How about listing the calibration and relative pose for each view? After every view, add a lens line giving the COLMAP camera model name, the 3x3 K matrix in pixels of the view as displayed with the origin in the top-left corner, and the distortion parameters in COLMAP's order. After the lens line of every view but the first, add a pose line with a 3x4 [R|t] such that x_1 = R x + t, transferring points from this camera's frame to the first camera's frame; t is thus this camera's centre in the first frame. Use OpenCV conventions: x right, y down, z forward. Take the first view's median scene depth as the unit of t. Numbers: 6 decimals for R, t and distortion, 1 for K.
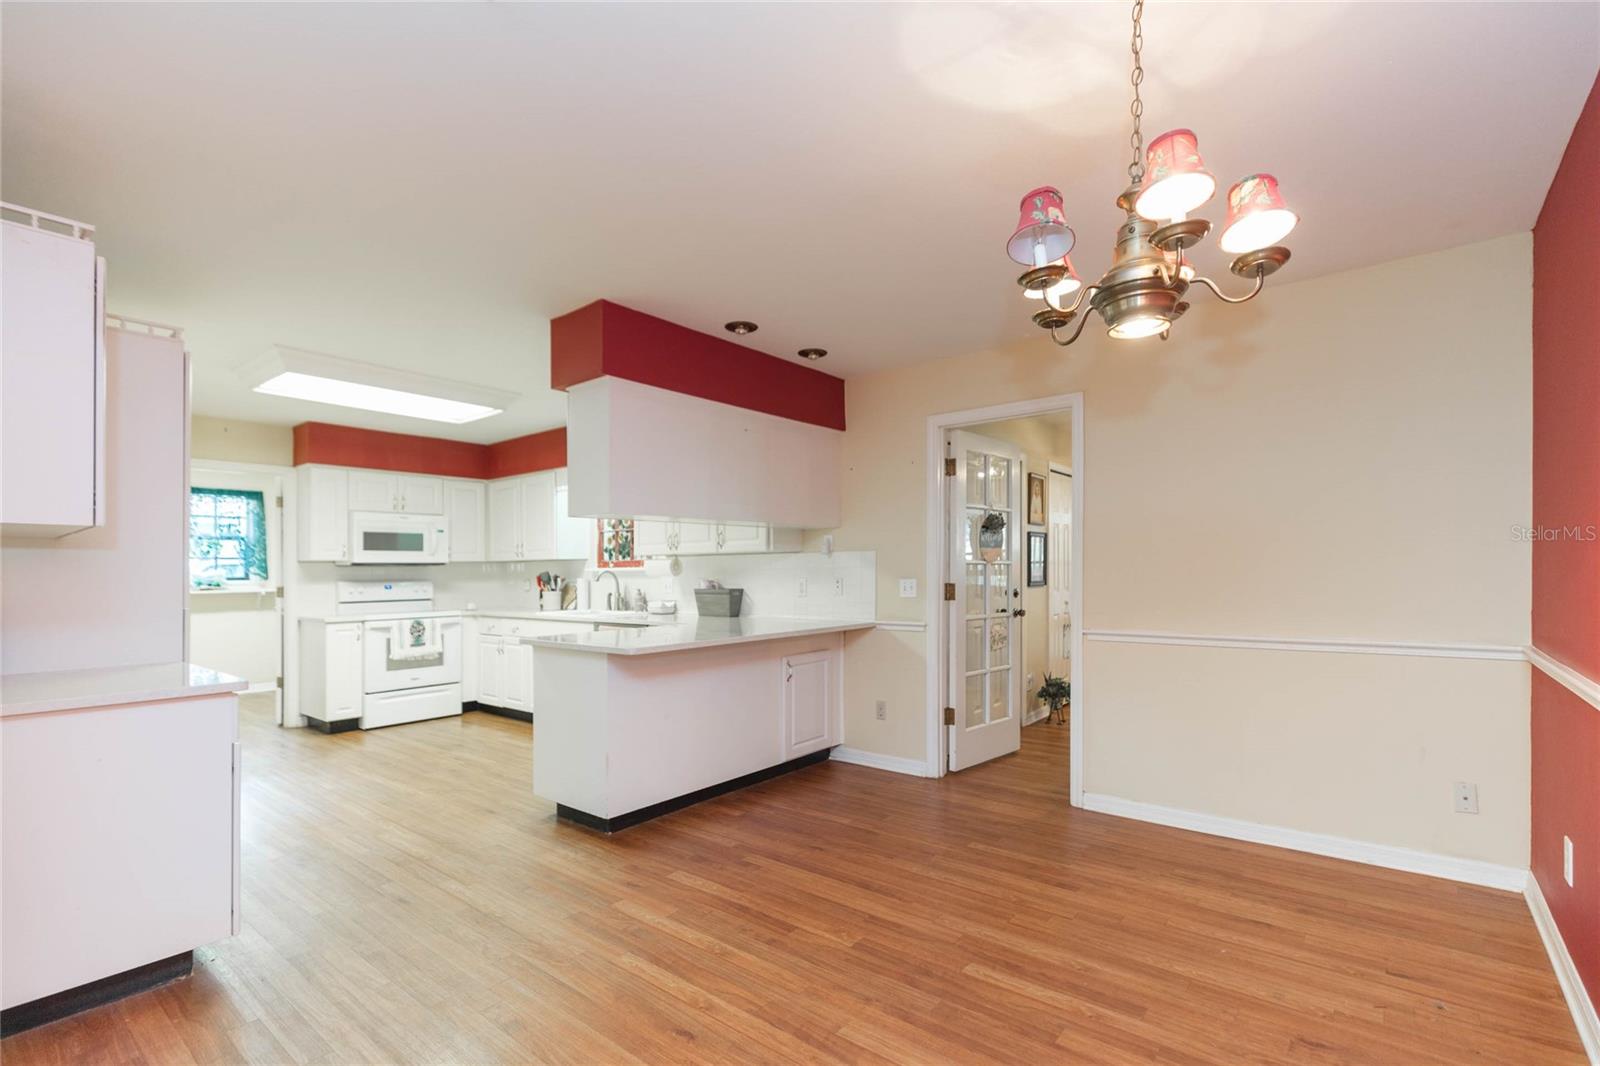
lens RADIAL K [[717.6, 0, 810.2], [0, 717.6, 589.3], [0, 0, 1]] dist [0.007997, -0.004465]
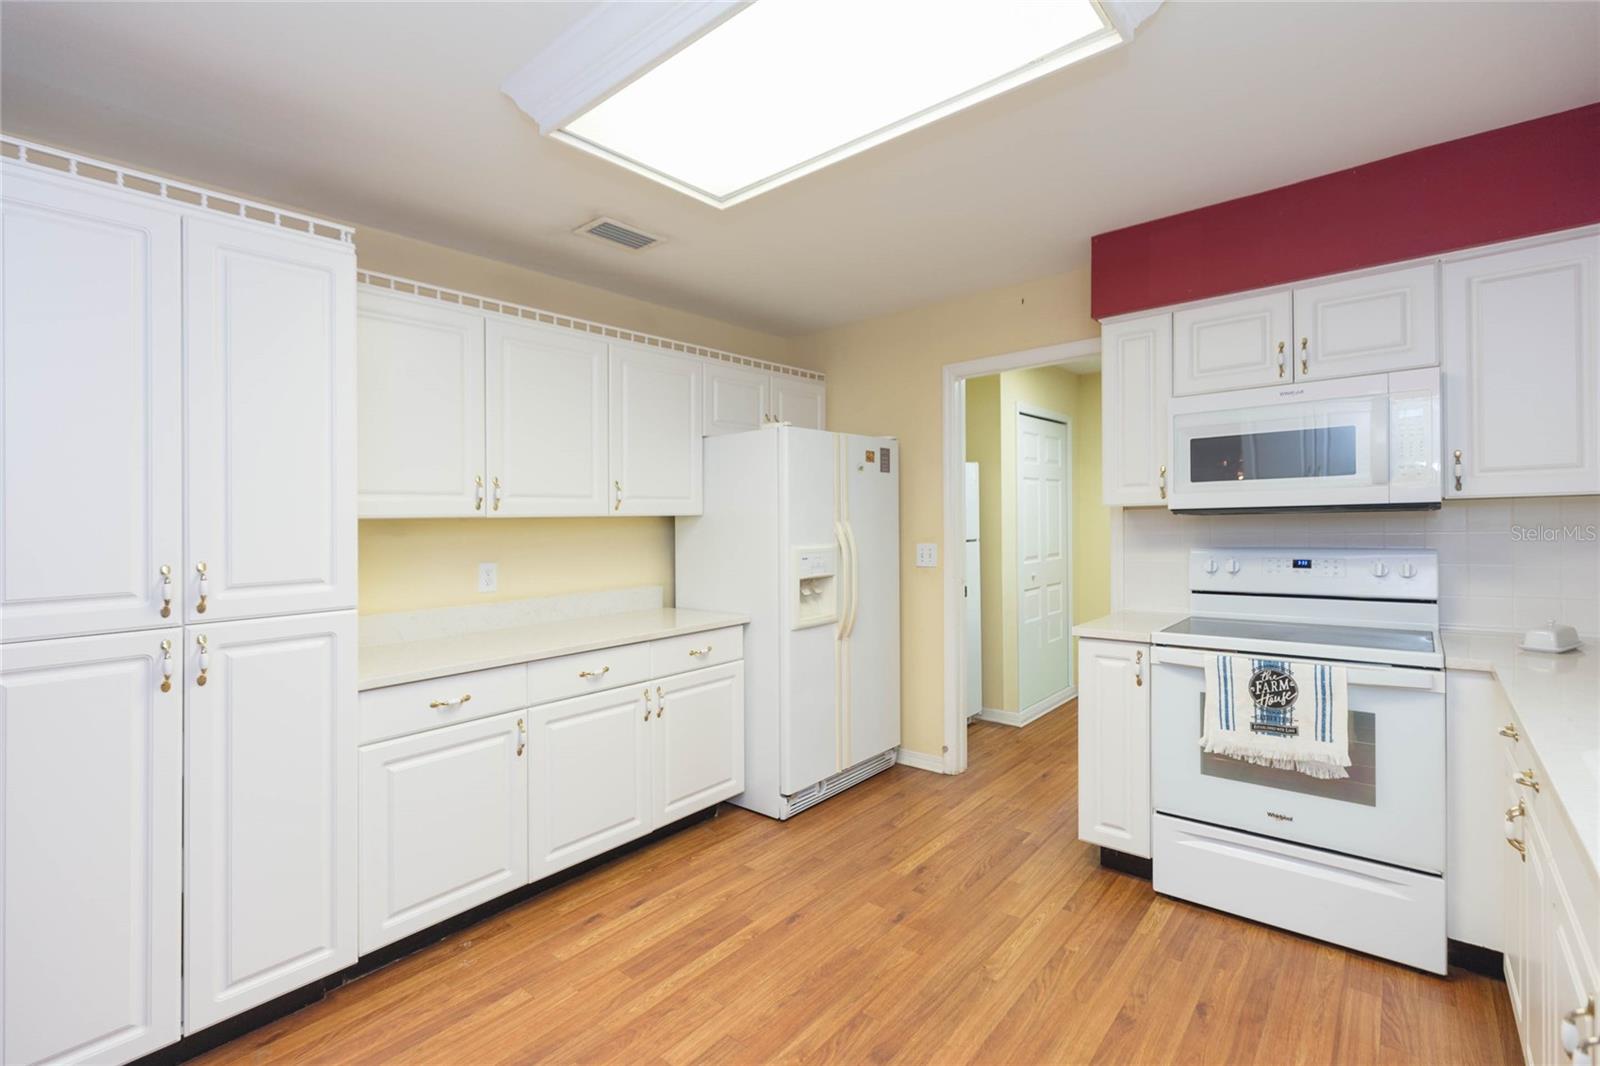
lens RADIAL K [[717.6, 0, 798.5], [0, 717.6, 508.3], [0, 0, 1]] dist [0.007997, -0.004465]
pose [[-0.026597, -0.007808, -0.999616, -0.167585], [-0.000990, 0.999969, -0.007785, -0.033283], [0.999646, 0.000783, -0.026604, 0.765773]]
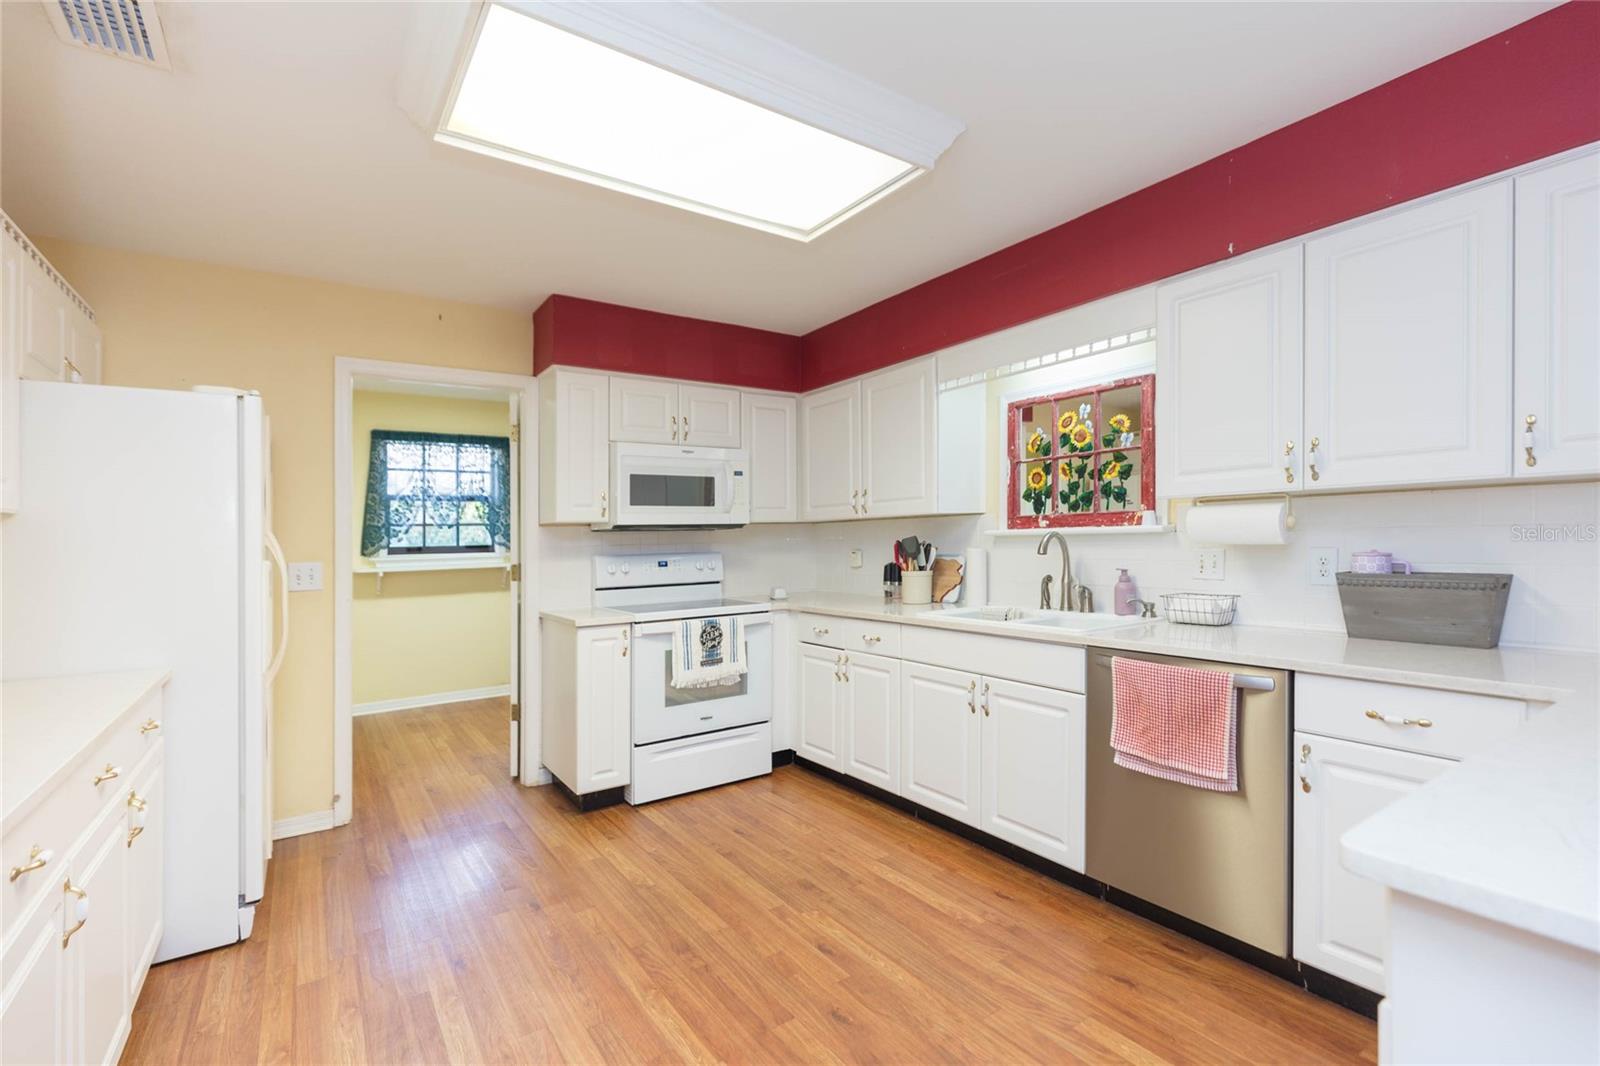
lens RADIAL K [[717.6, 0, 816.8], [0, 717.6, 541.3], [0, 0, 1]] dist [0.007997, -0.004465]
pose [[0.961921, -0.008706, -0.273189, -0.298961], [0.004011, 0.999835, -0.017740, -0.011582], [0.273298, 0.015969, 0.961797, 0.451184]]
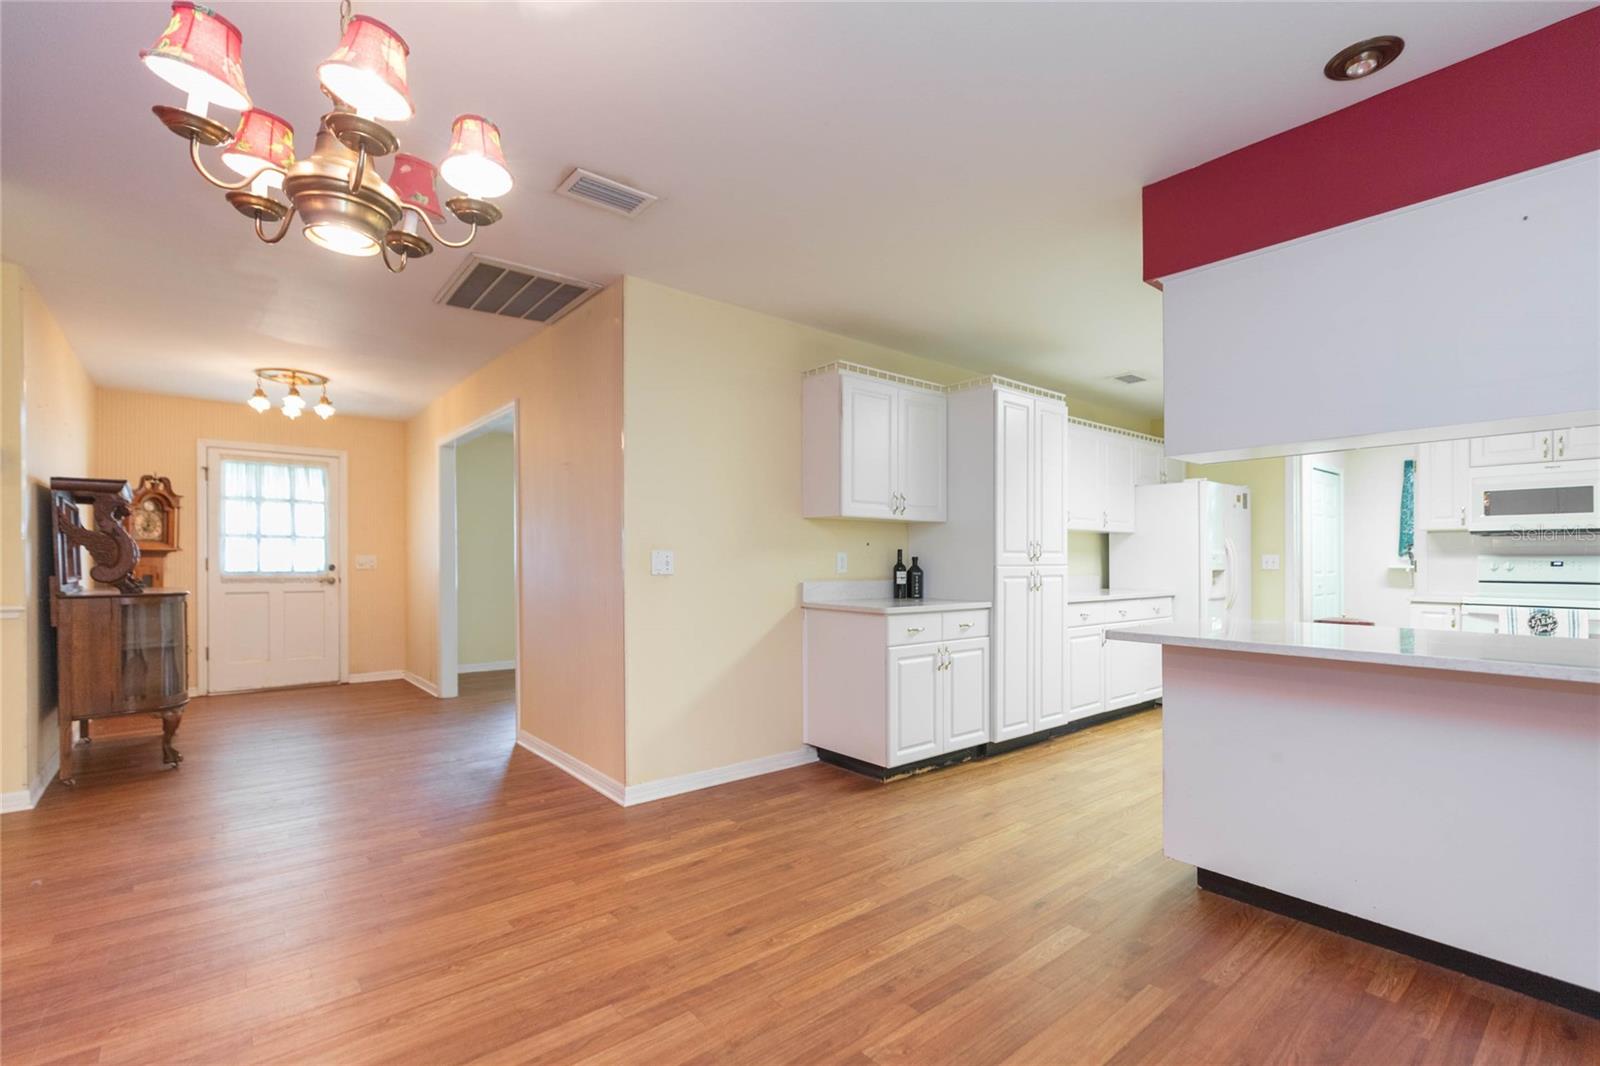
lens RADIAL K [[717.6, 0, 800.3], [0, 717.6, 534.3], [0, 0, 1]] dist [0.007997, -0.004465]
pose [[-0.197004, -0.025942, -0.980059, 0.301551], [-0.025006, 0.999458, -0.021429, 0.002465], [0.980084, 0.020286, -0.197545, 0.418151]]
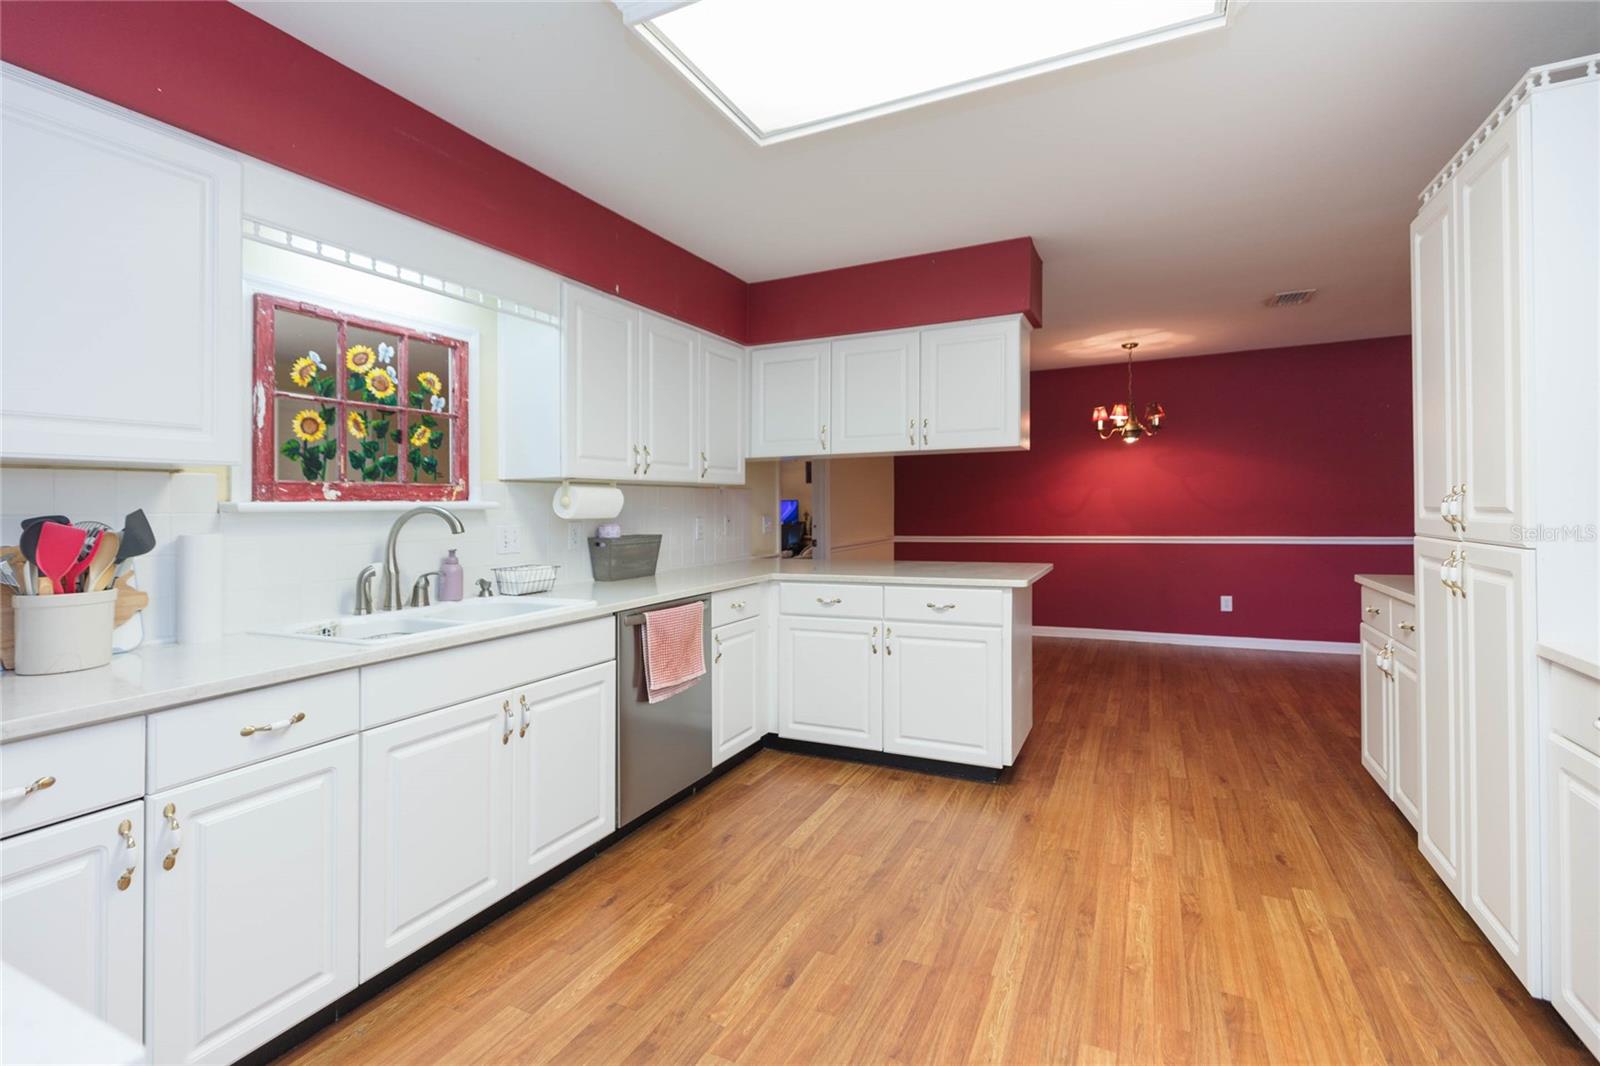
lens RADIAL K [[717.6, 0, 788.7], [0, 717.6, 549.6], [0, 0, 1]] dist [0.007997, -0.004465]
pose [[-0.209687, -0.042026, 0.976865, -0.699845], [0.043204, 0.997702, 0.052196, -0.014768], [-0.976814, 0.053149, -0.207389, 0.866473]]
